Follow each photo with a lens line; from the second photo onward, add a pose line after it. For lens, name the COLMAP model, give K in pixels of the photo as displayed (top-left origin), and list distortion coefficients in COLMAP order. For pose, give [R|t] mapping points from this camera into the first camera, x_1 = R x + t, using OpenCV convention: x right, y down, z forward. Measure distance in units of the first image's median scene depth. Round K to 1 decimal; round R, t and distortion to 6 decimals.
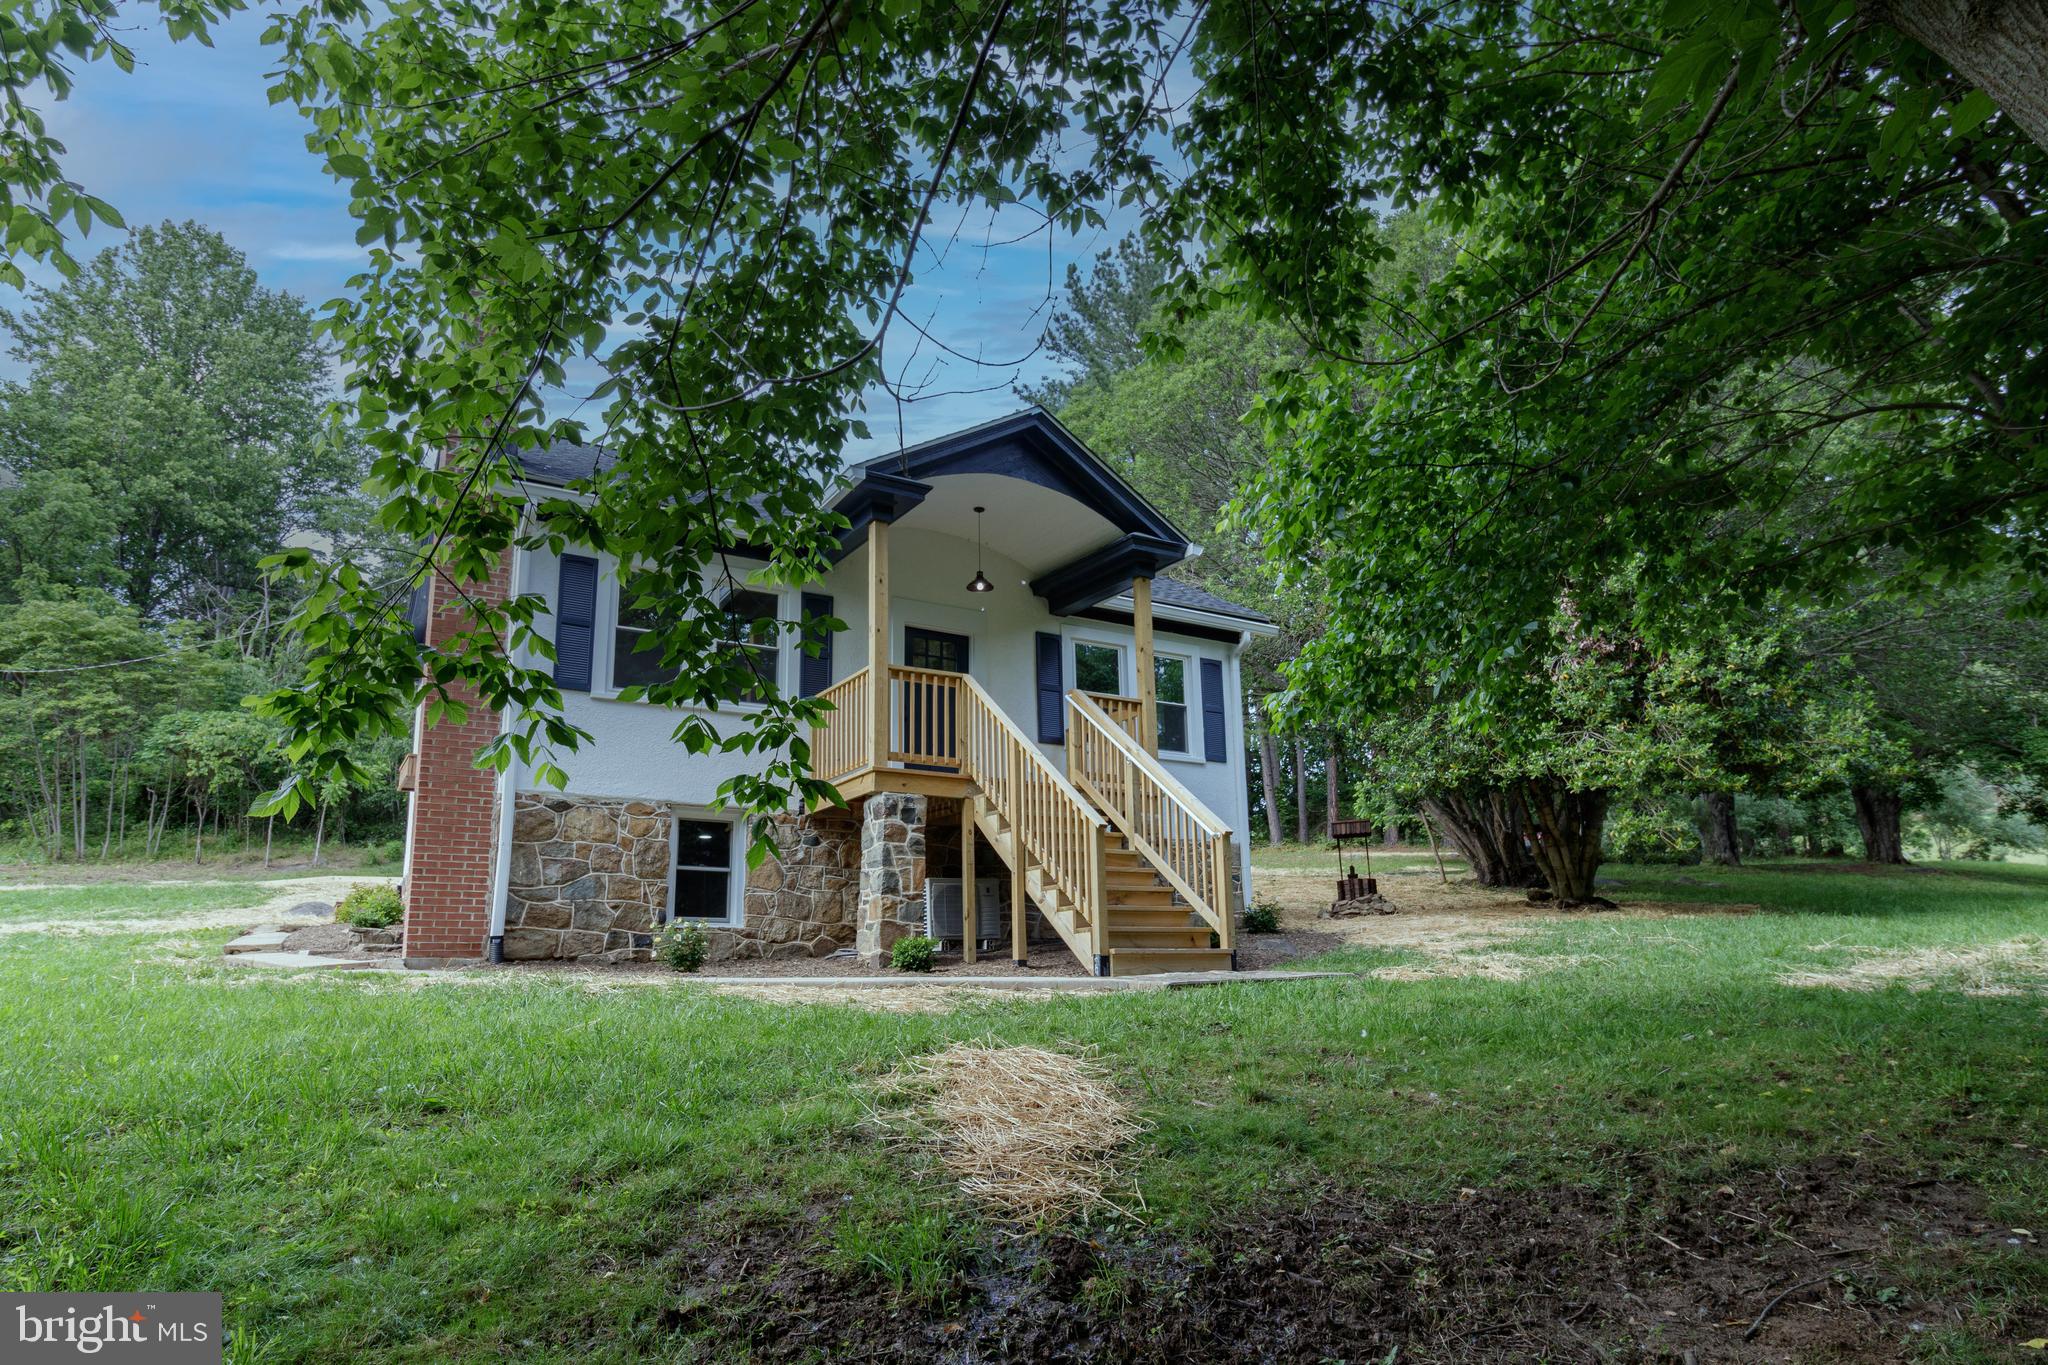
lens RADIAL K [[1212.6, 0, 1024.0], [0, 1212.6, 682.5], [0, 0, 1]] dist [-0.006083, -0.001982]
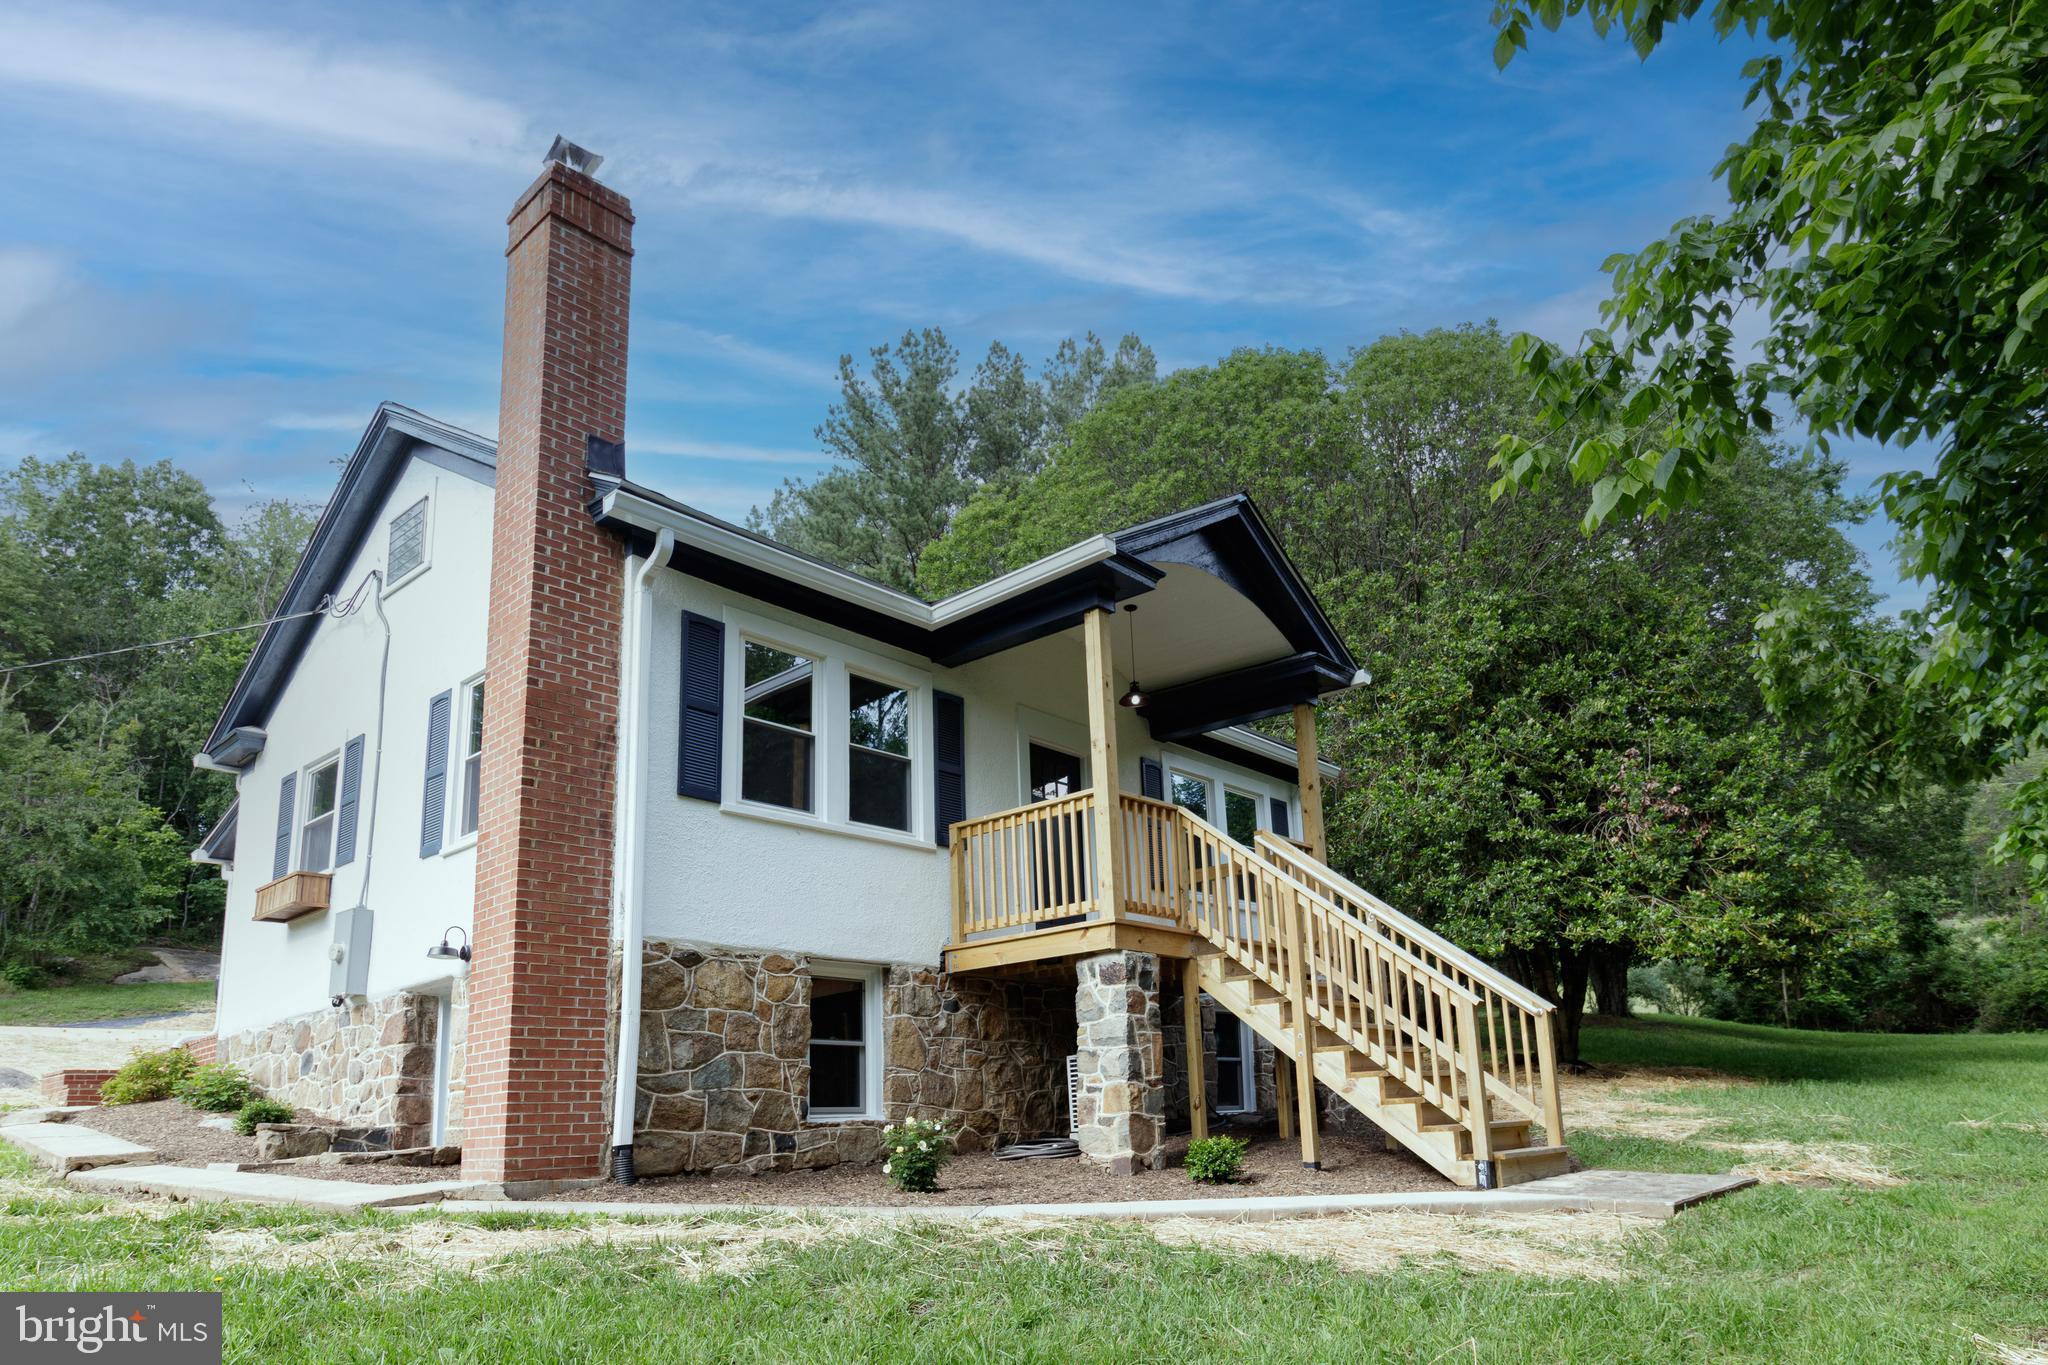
lens RADIAL K [[1260.3, 0, 1022.6], [0, 1260.3, 805.6], [0, 0, 1]] dist [0.000025, 0.000390]
pose [[0.959840, 0.053173, 0.275462, -0.402639], [-0.051710, 0.998583, -0.012579, 0.009392], [-0.275741, -0.002170, 0.961230, 0.220881]]
